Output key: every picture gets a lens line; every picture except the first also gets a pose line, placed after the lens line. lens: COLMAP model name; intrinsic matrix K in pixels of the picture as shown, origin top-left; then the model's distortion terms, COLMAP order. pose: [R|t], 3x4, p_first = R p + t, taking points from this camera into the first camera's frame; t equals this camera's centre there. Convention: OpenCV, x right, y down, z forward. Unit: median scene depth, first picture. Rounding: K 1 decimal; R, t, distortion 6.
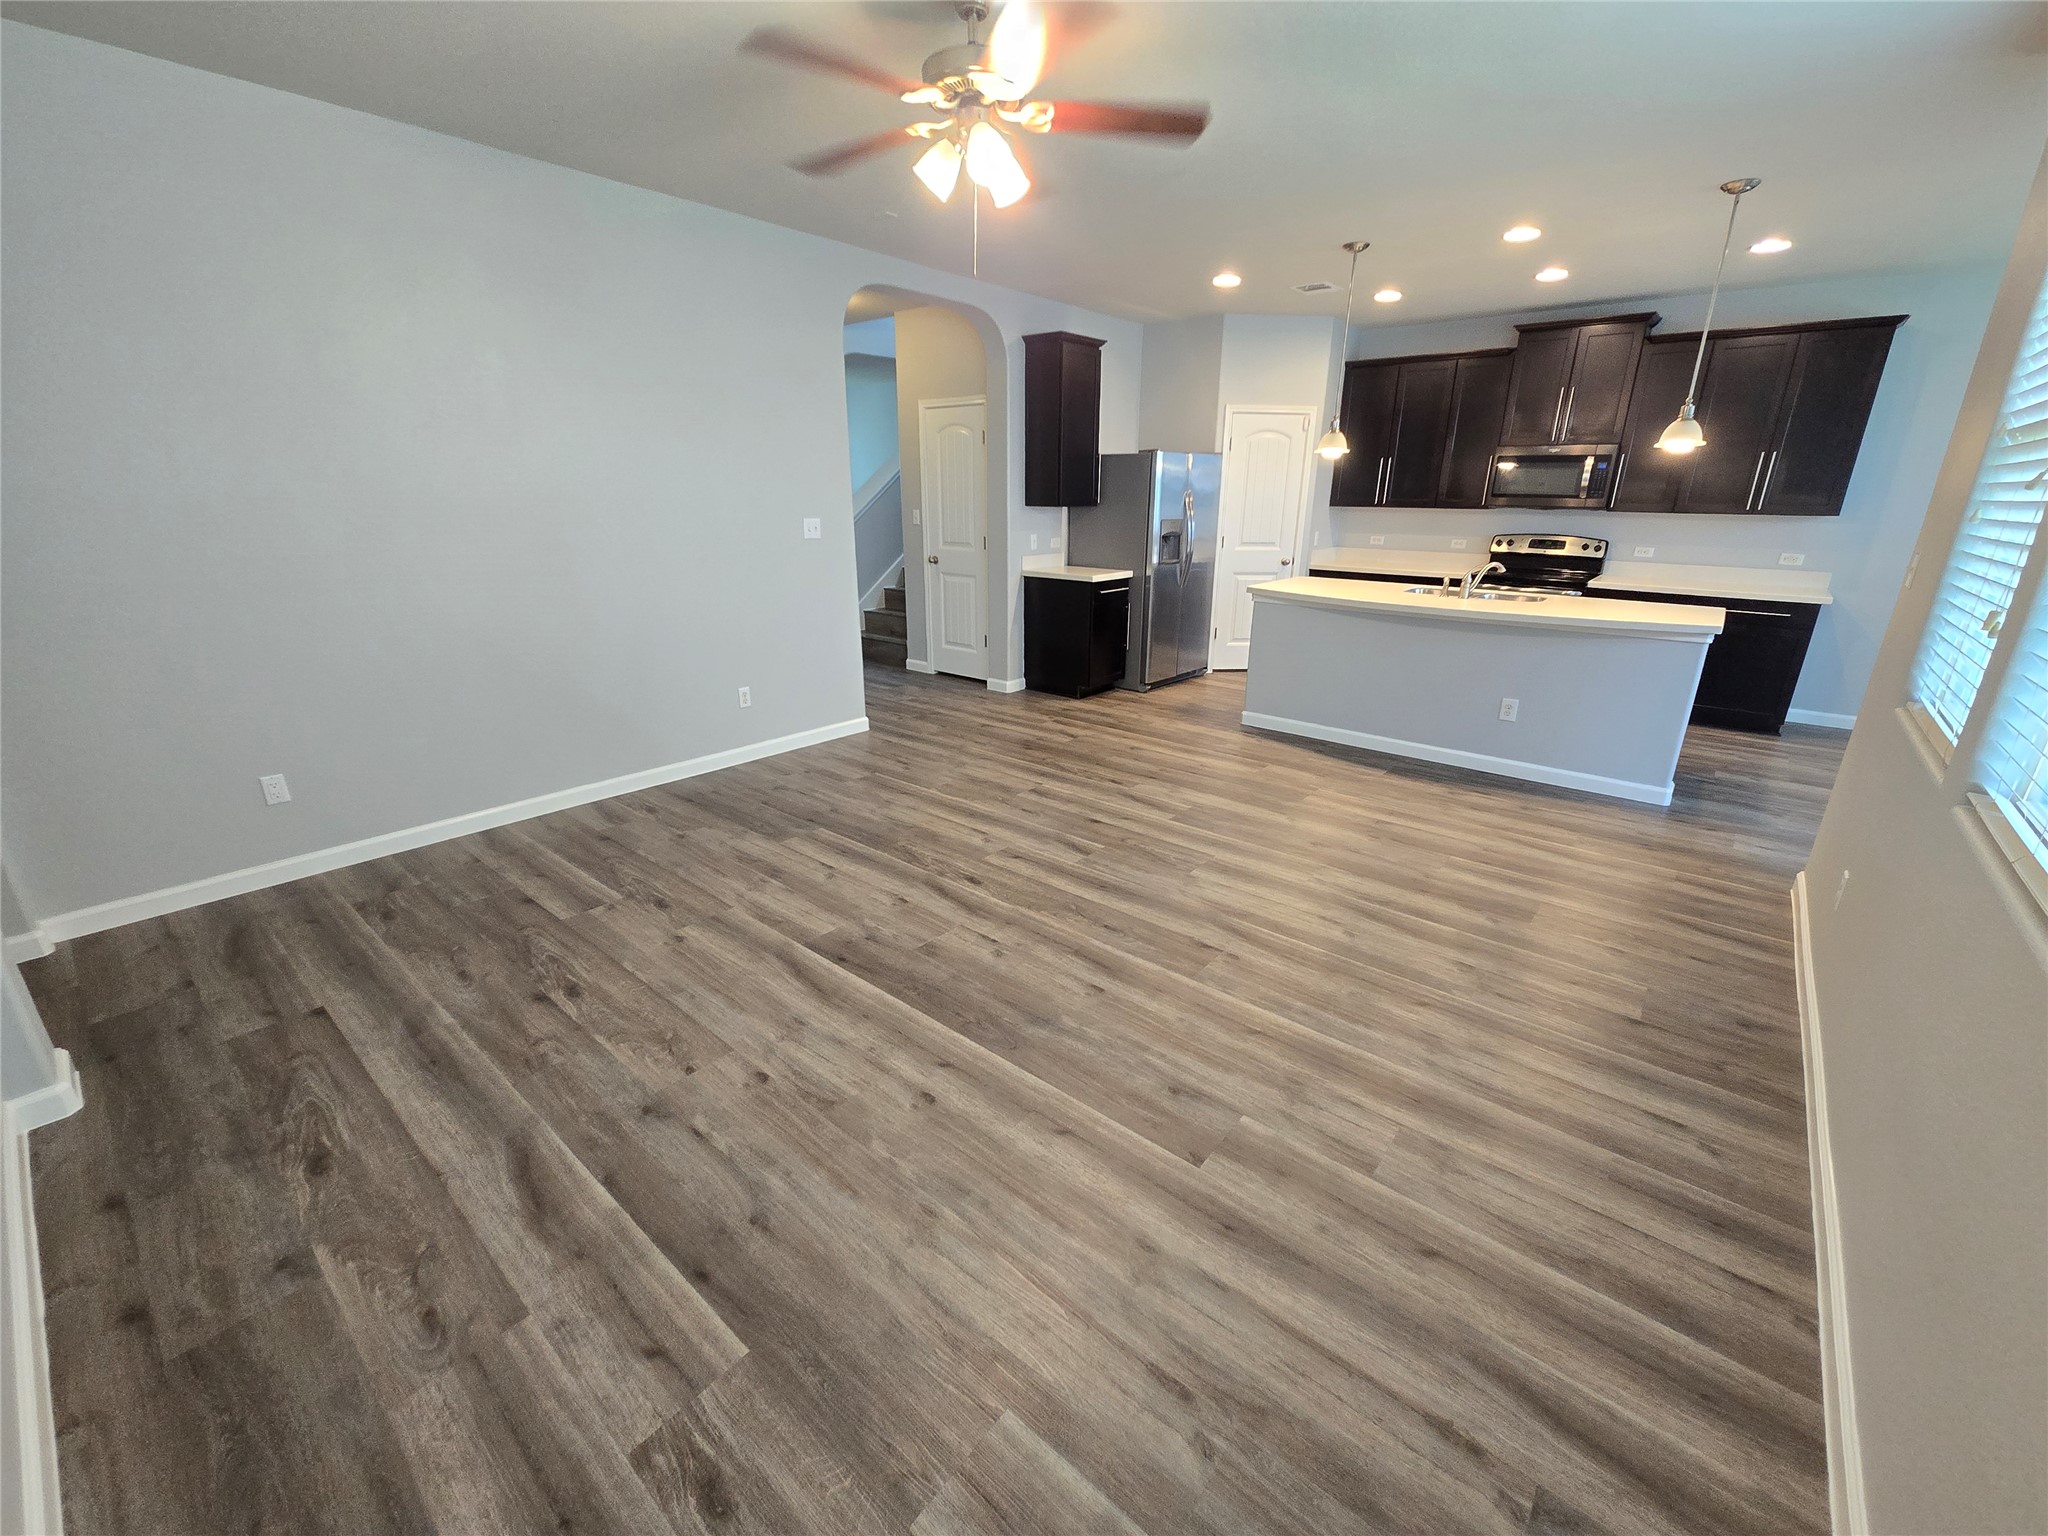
lens RADIAL K [[835.2, 0, 1032.7], [0, 835.2, 774.1], [0, 0, 1]] dist [-0.001252, -0.000665]
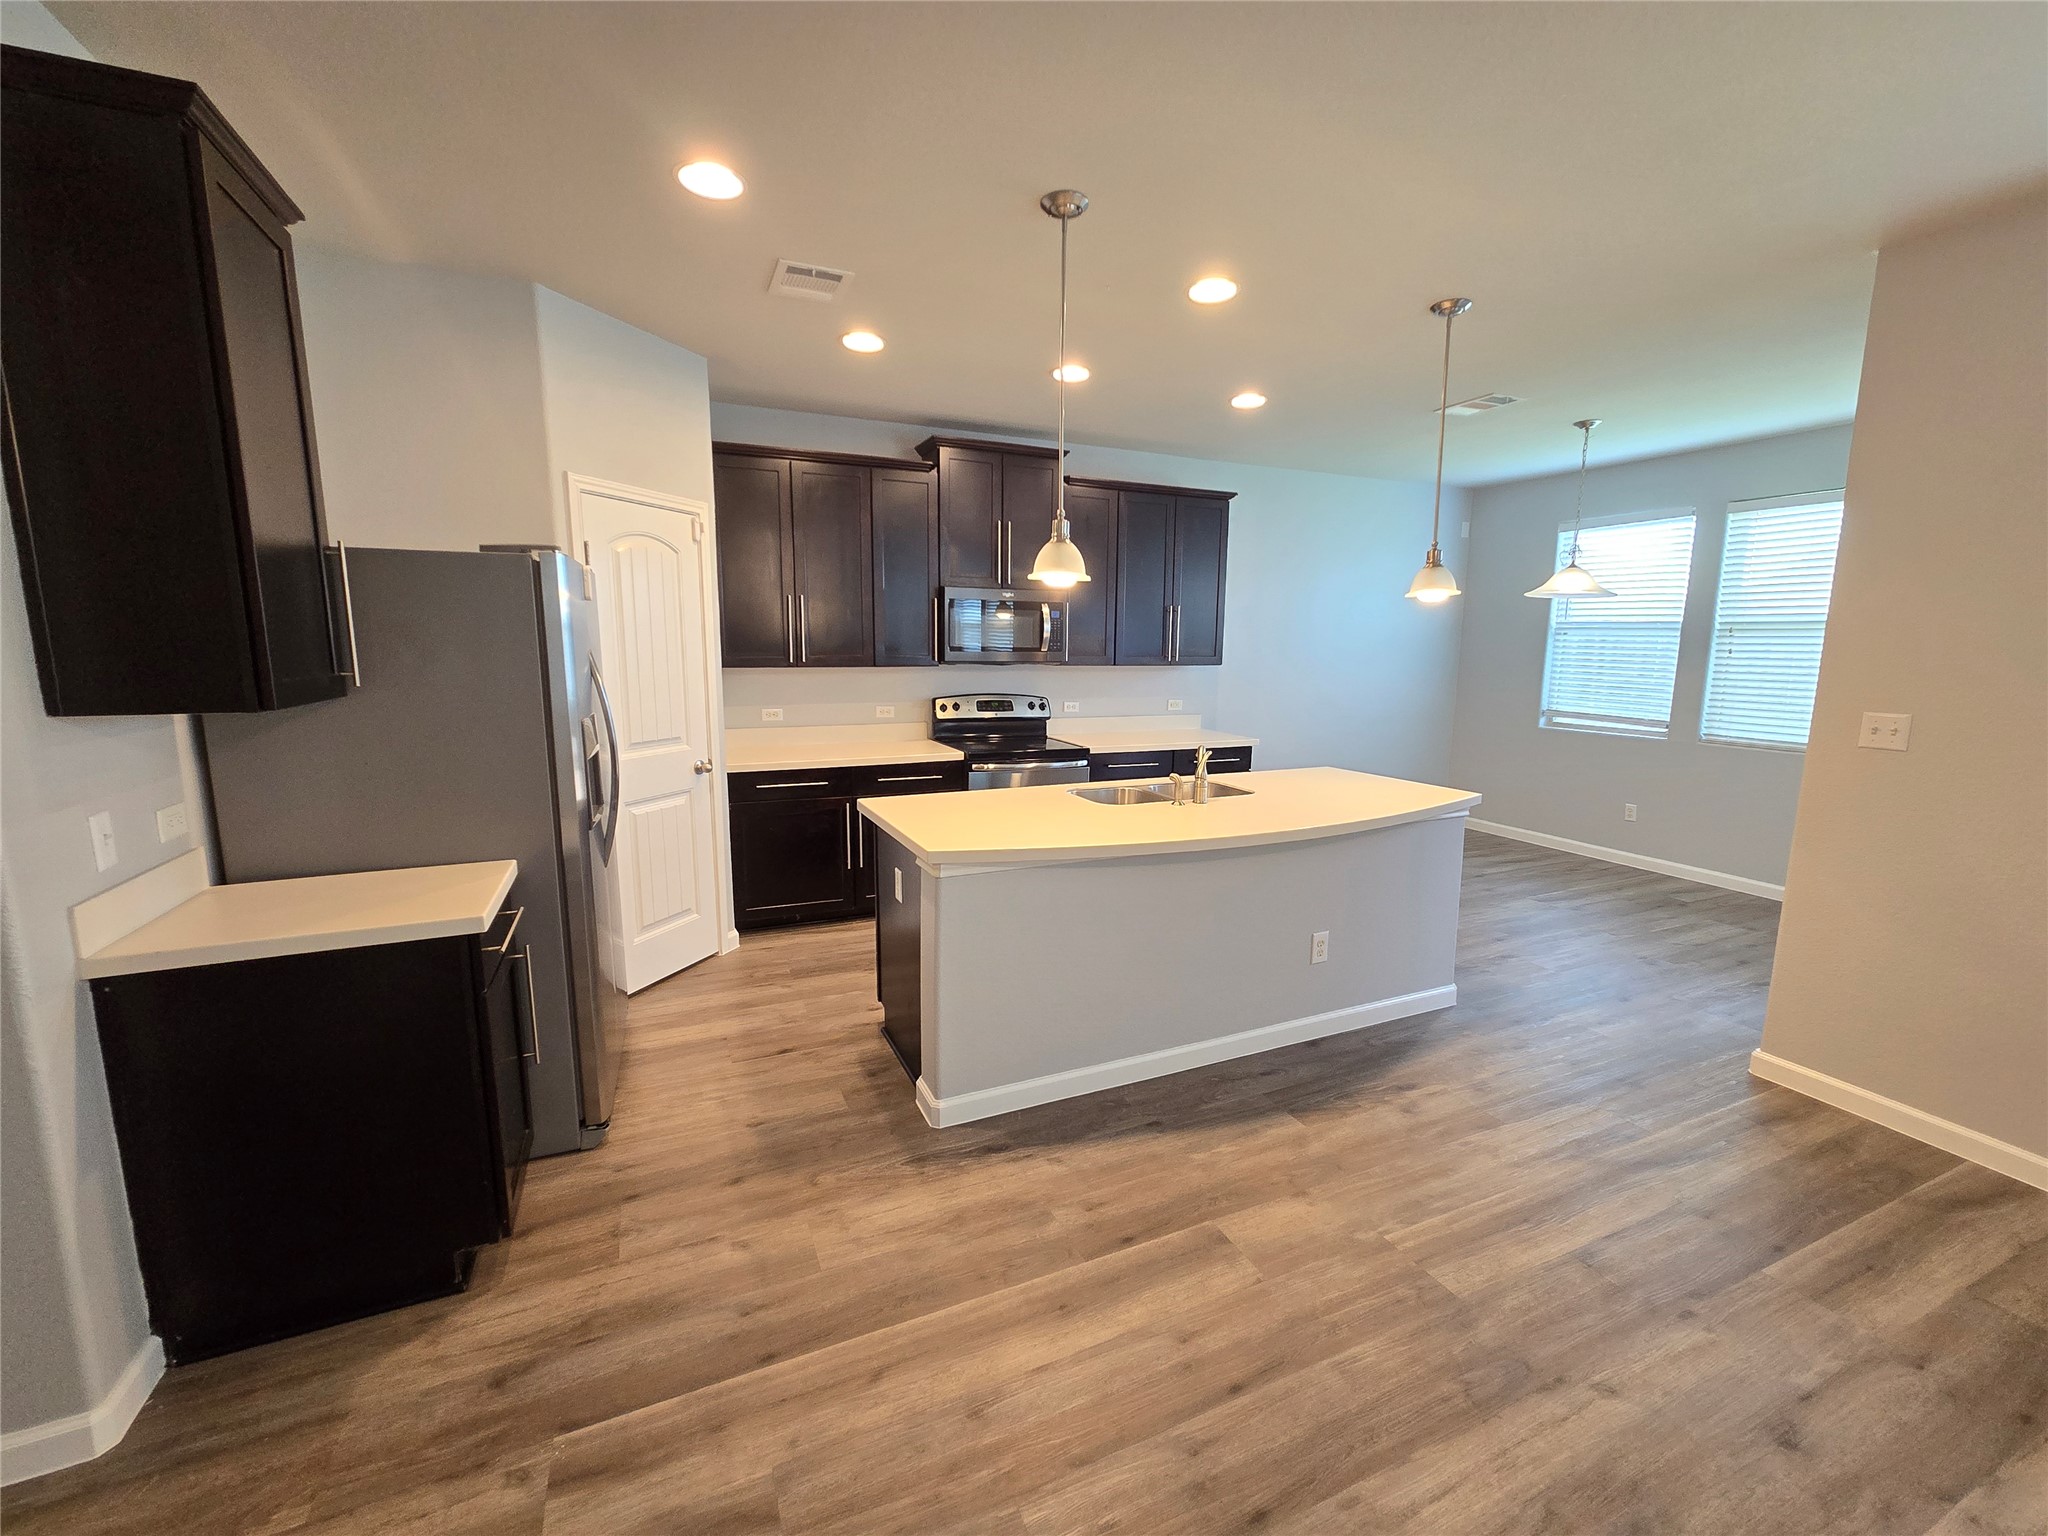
lens RADIAL K [[835.2, 0, 1032.7], [0, 835.2, 774.1], [0, 0, 1]] dist [-0.001252, -0.000665]
pose [[0.436990, -0.145237, 0.887663, -0.105504], [0.286302, 0.958009, 0.015802, -0.229409], [-0.852684, 0.247235, 0.460222, 0.655051]]
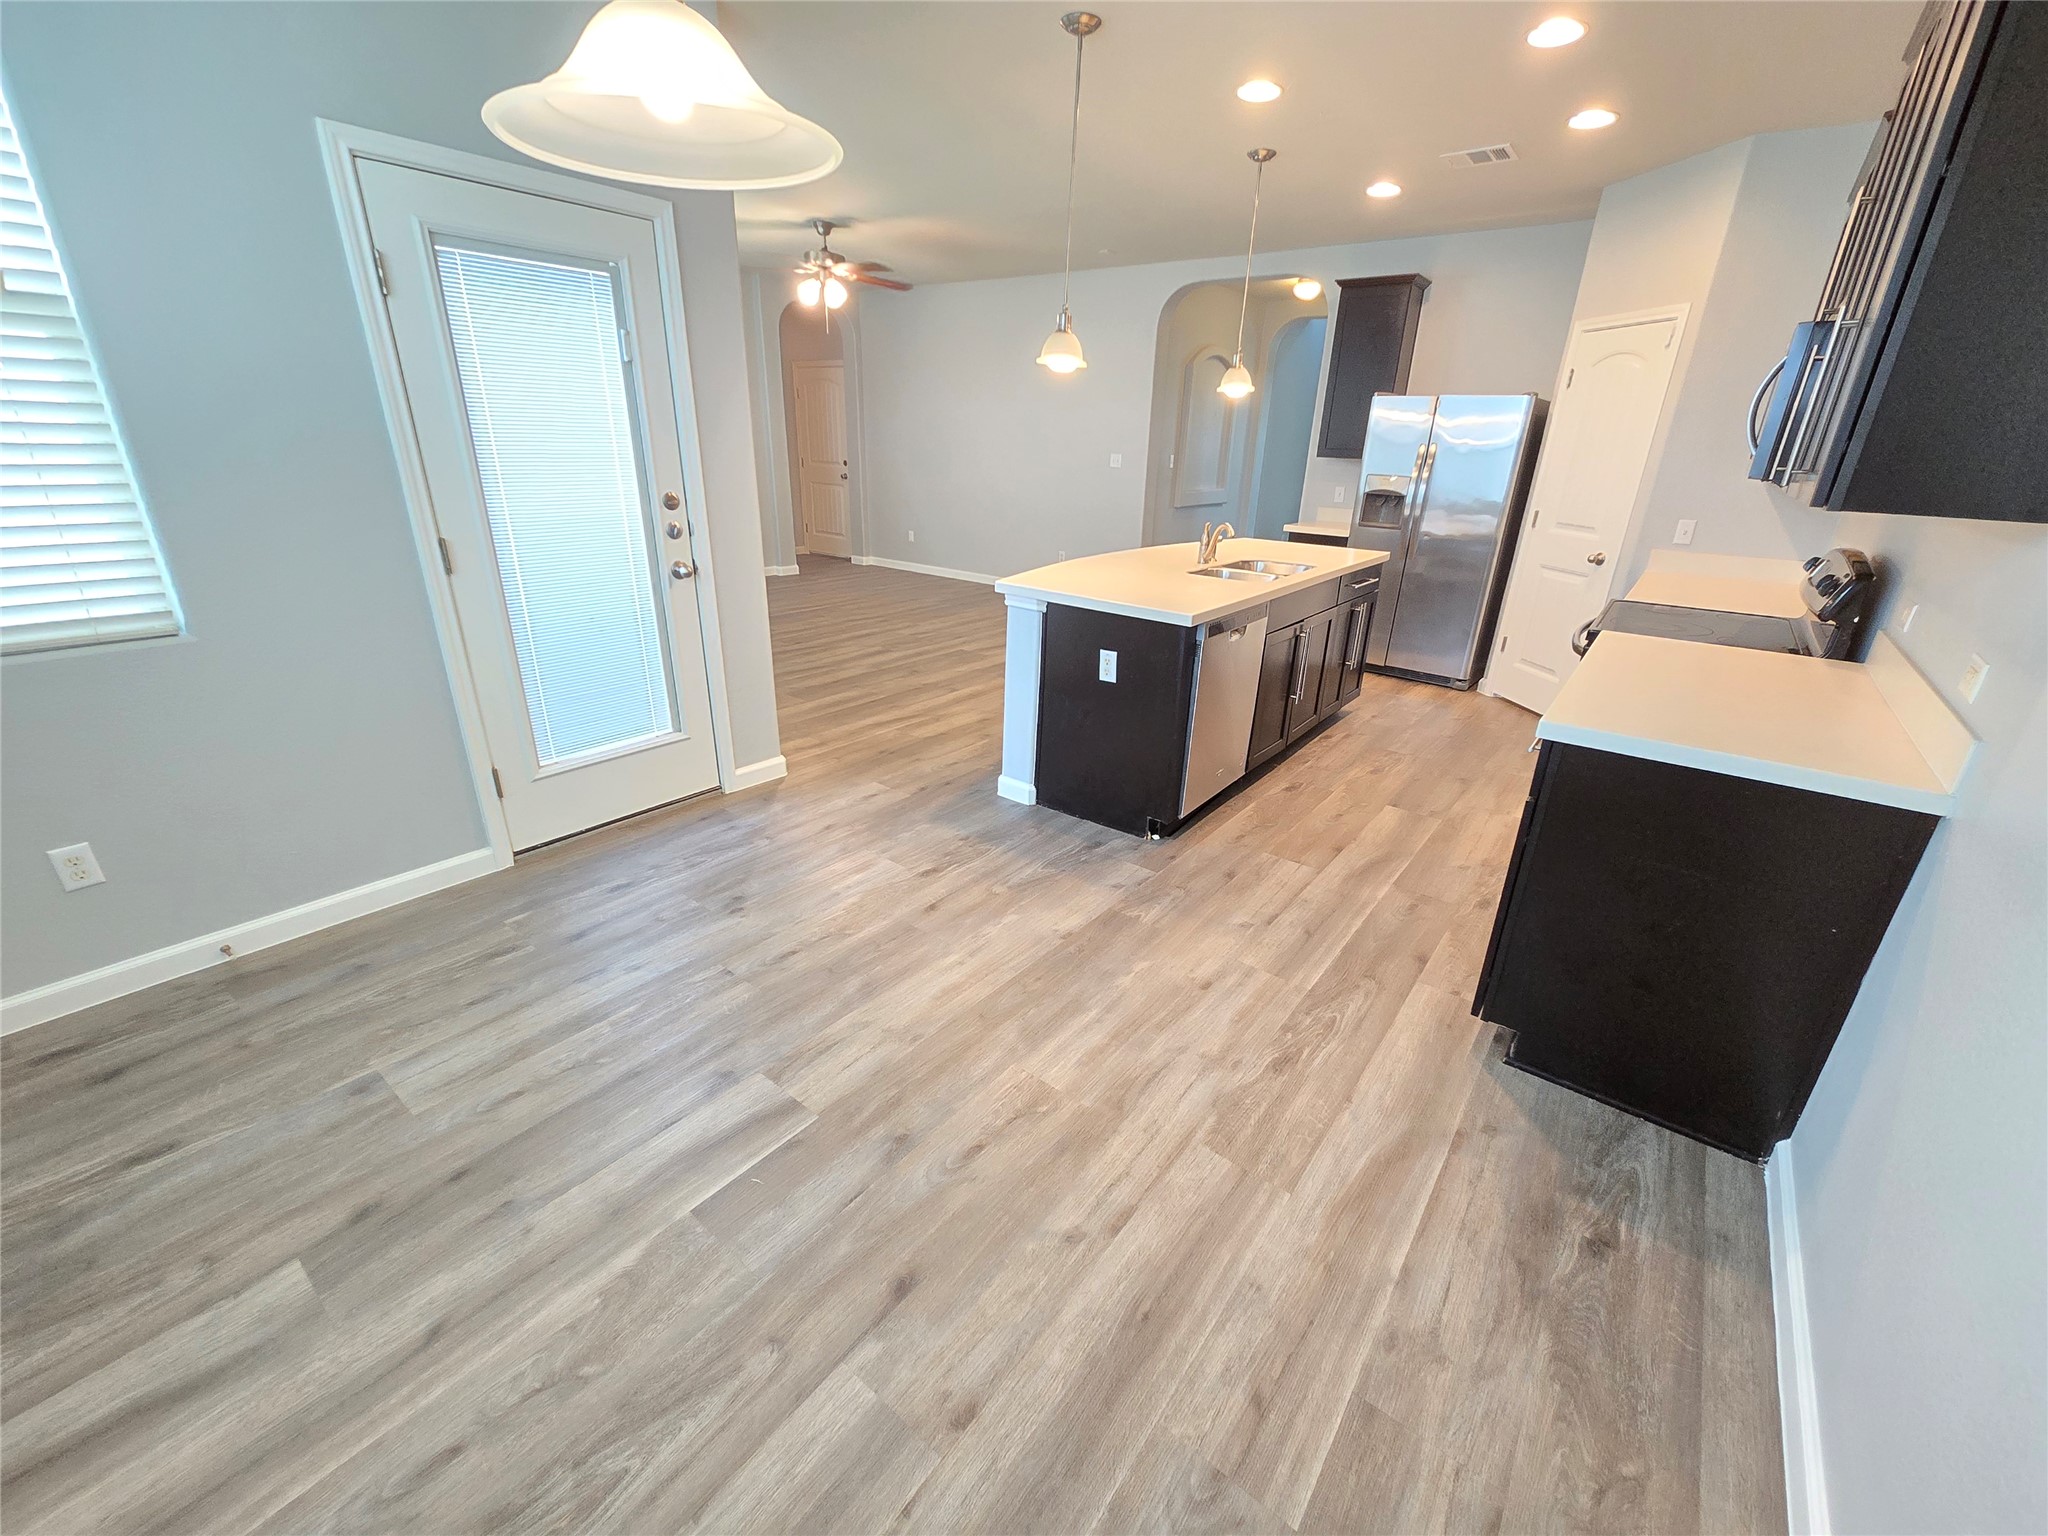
lens RADIAL K [[835.2, 0, 1032.7], [0, 835.2, 774.1], [0, 0, 1]] dist [-0.001252, -0.000665]
pose [[0.035592, 0.369568, -0.928522, 1.108787], [-0.350996, 0.874543, 0.334629, -0.201055], [0.935700, 0.313998, 0.160843, 0.633999]]
